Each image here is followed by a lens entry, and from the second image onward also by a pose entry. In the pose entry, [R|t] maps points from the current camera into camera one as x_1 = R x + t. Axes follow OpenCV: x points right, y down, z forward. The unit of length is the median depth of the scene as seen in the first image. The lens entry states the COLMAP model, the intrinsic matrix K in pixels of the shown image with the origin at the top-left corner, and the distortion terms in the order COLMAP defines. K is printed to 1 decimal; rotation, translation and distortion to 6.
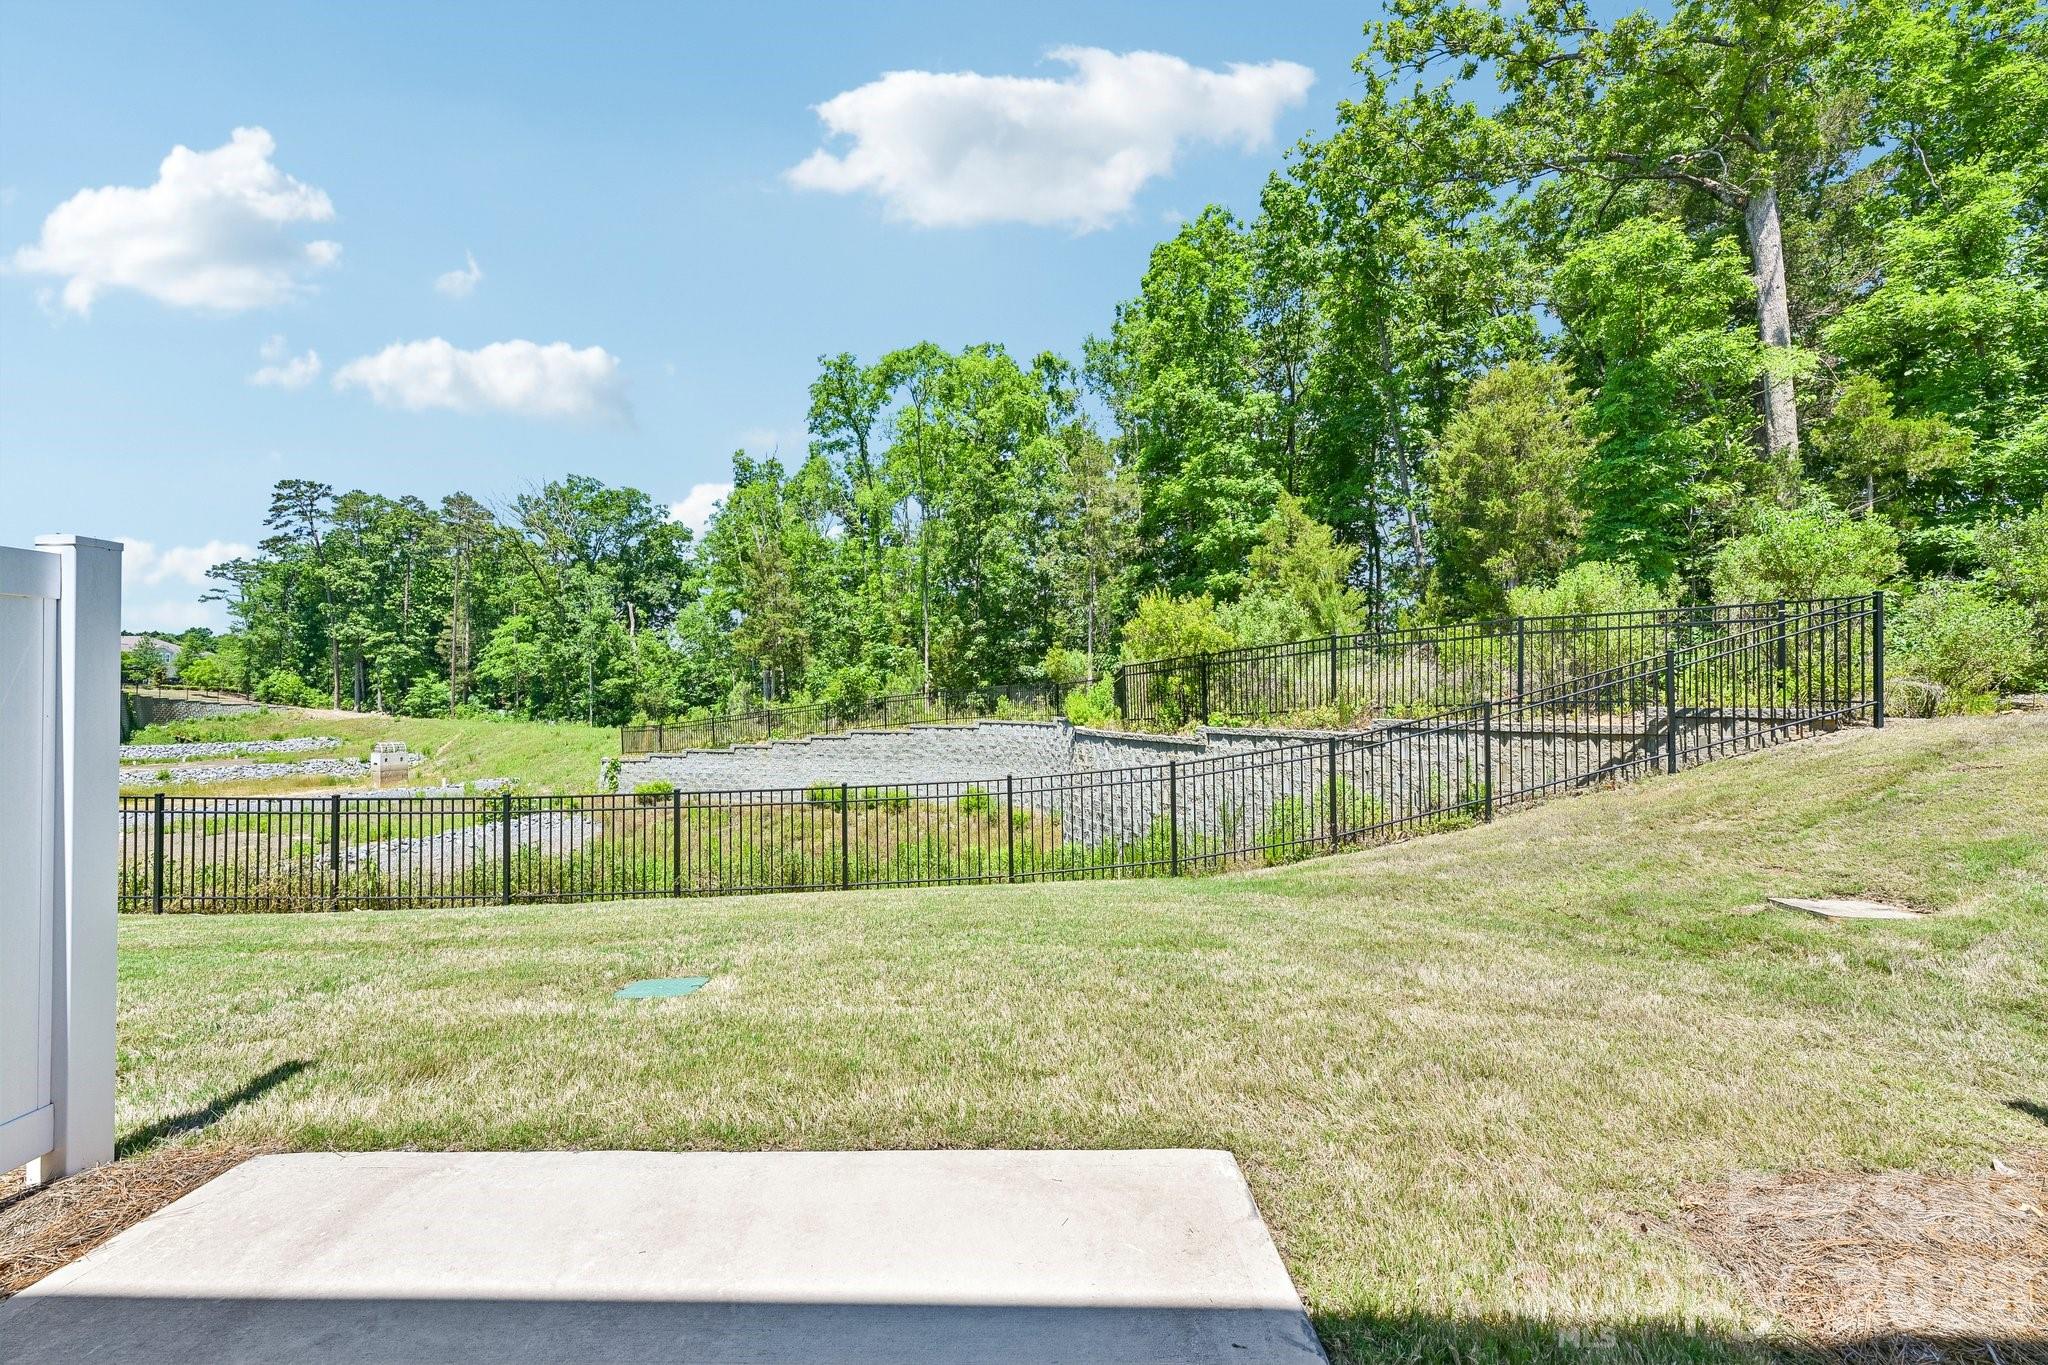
lens RADIAL K [[807.2, 0, 1018.3], [0, 807.2, 675.0], [0, 0, 1]] dist [0.000247, -0.000364]
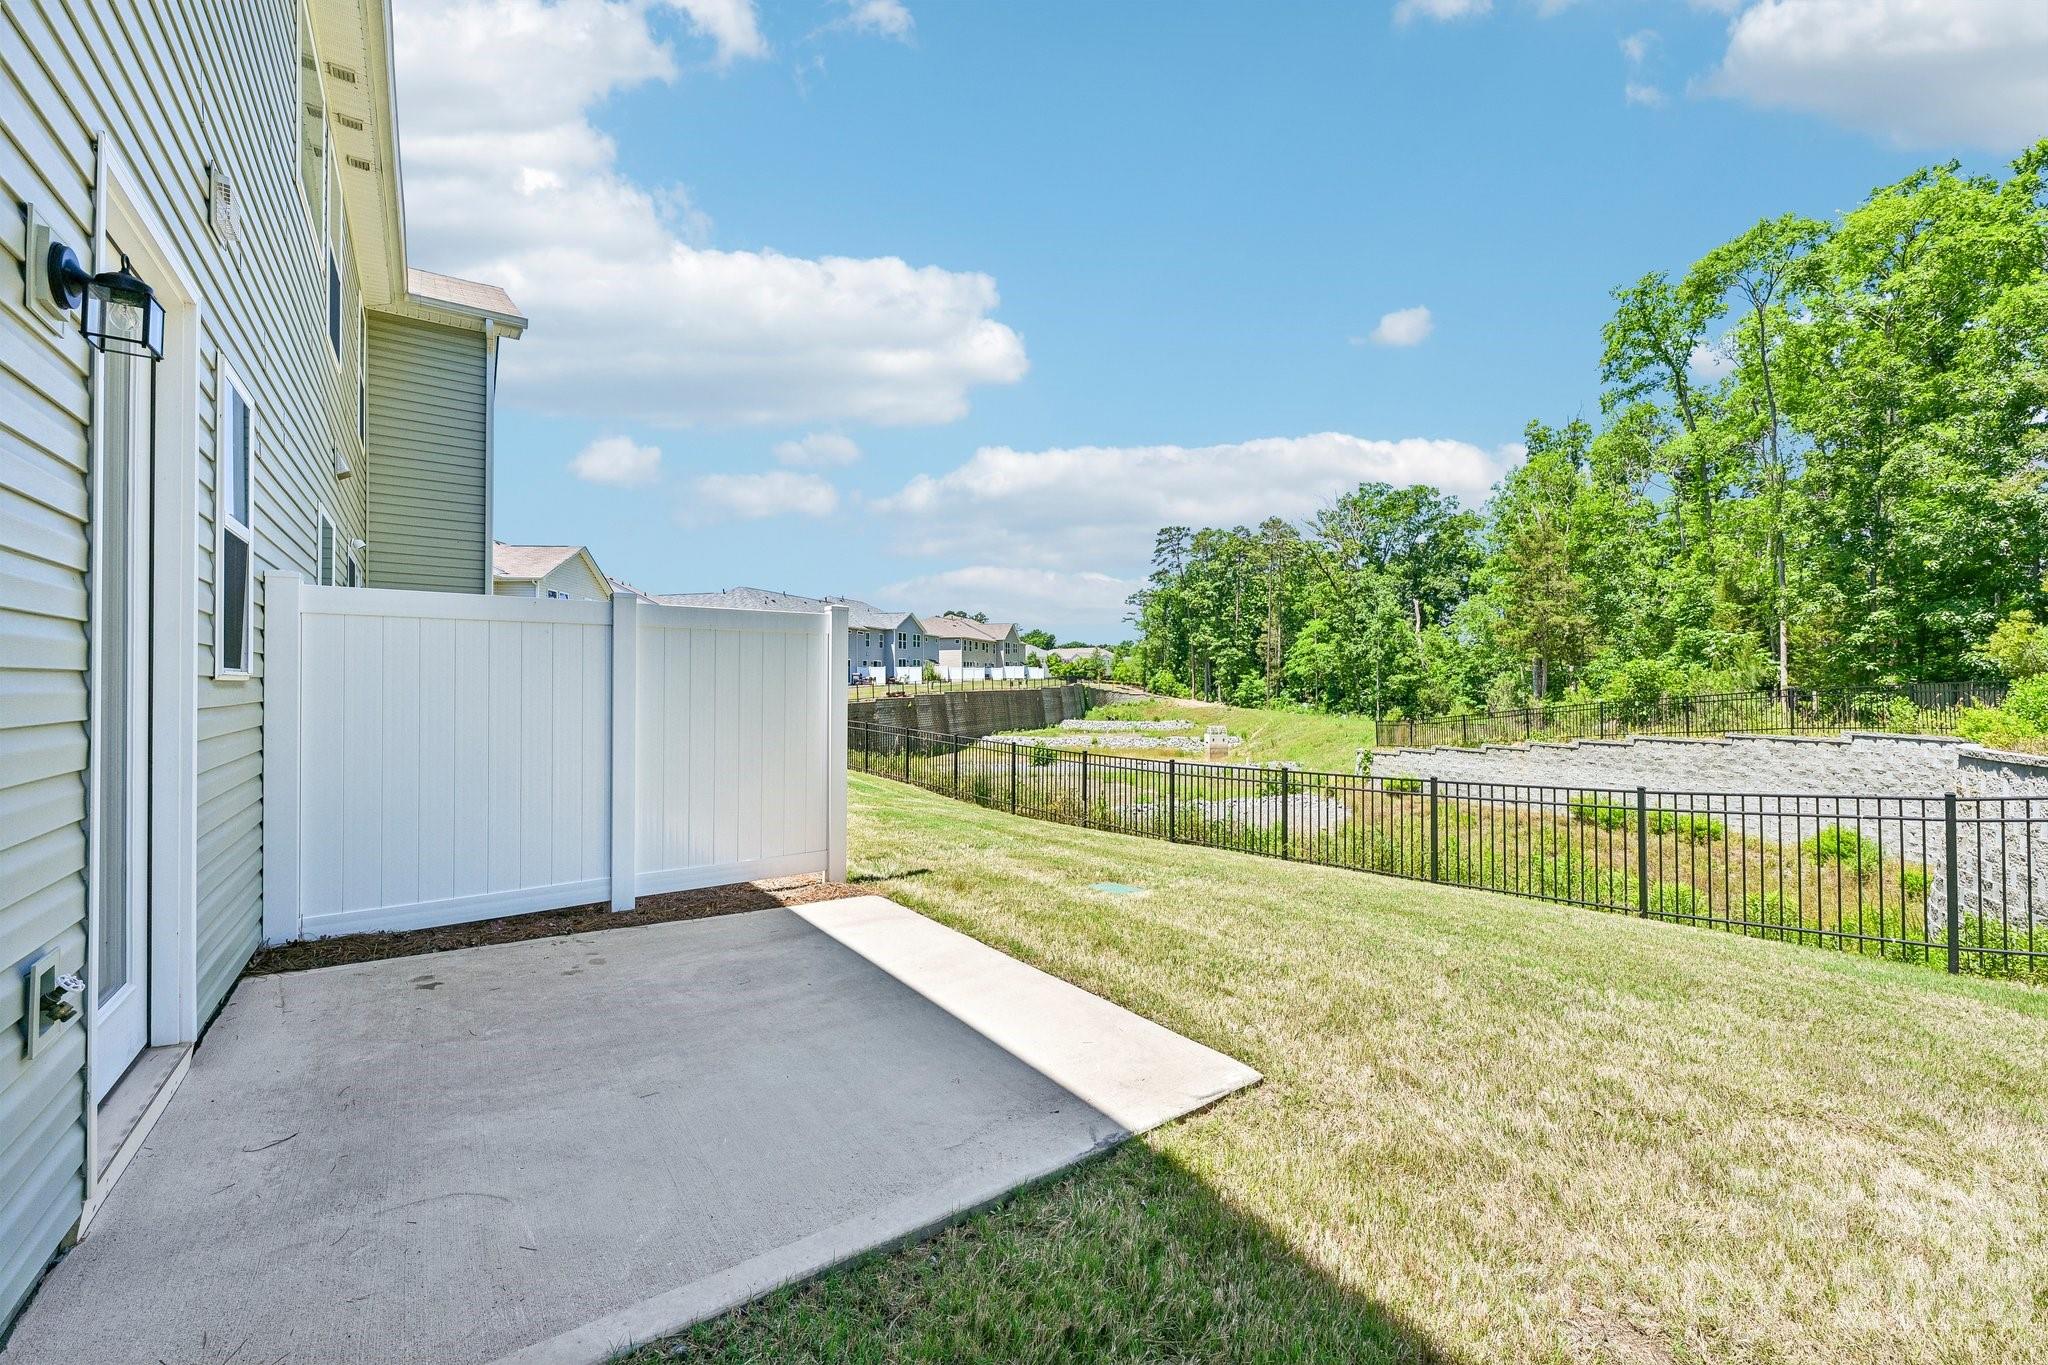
lens RADIAL K [[807.2, 0, 1017.8], [0, 807.2, 673.7], [0, 0, 1]] dist [0.000247, -0.000364]
pose [[0.595560, -0.004586, -0.803297, 0.054665], [0.006424, 0.999979, -0.000947, 0.001265], [0.803285, -0.004596, 0.595577, 0.002544]]
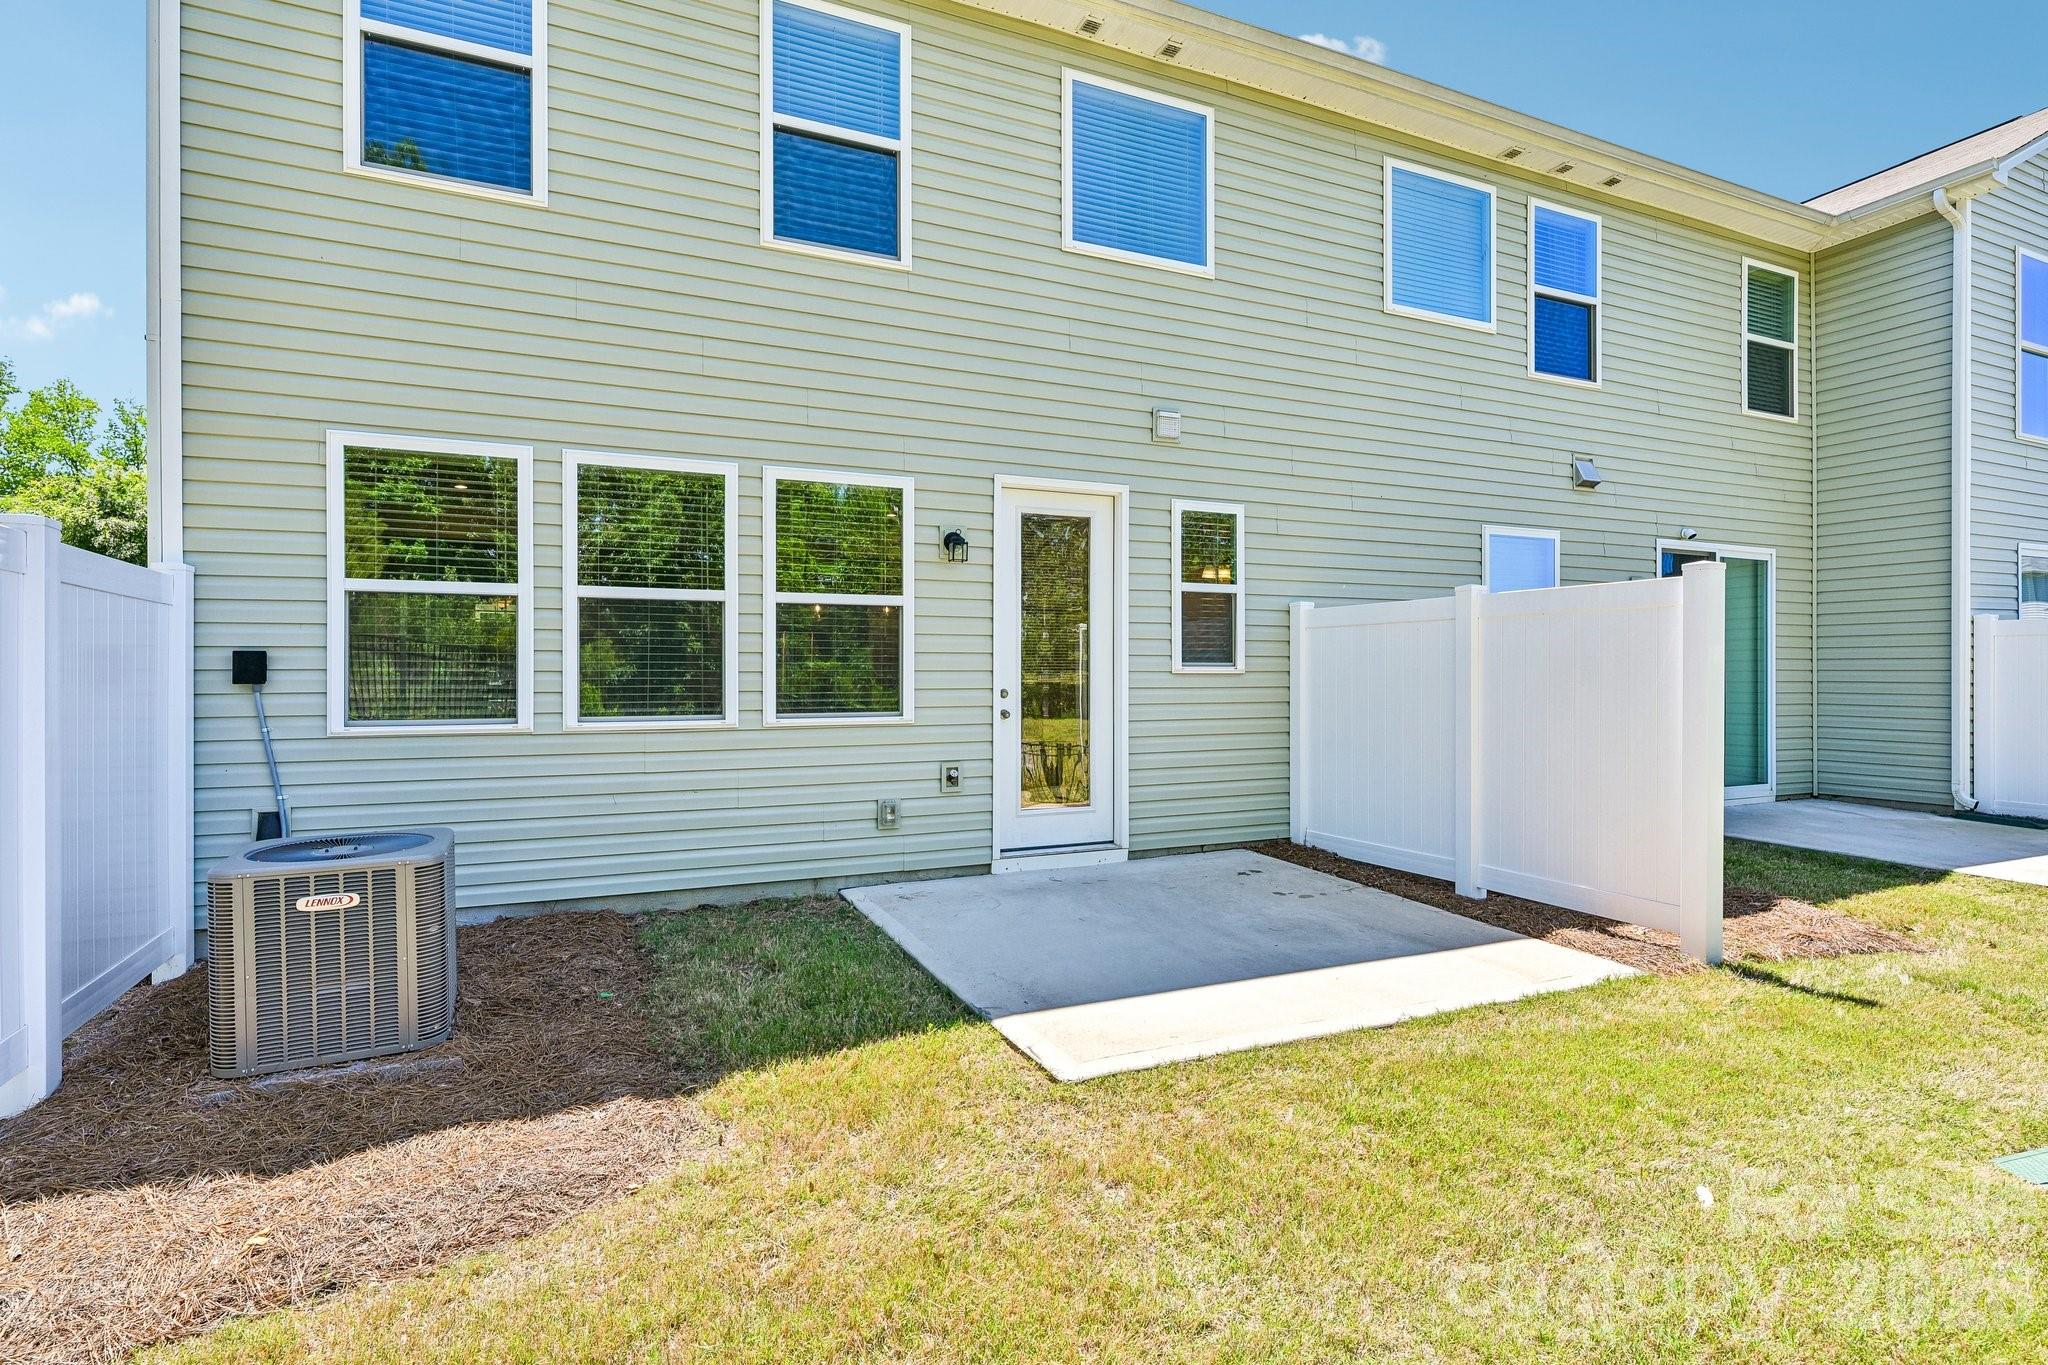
lens RADIAL K [[973.5, 0, 1008.8], [0, 973.5, 681.5], [0, 0, 1]] dist [-0.002916, 0.001015]
pose [[-0.906297, 0.008584, -0.422553, 0.049883], [0.011426, 0.999926, -0.004193, 0.002805], [0.422486, -0.008628, -0.906328, 0.120889]]
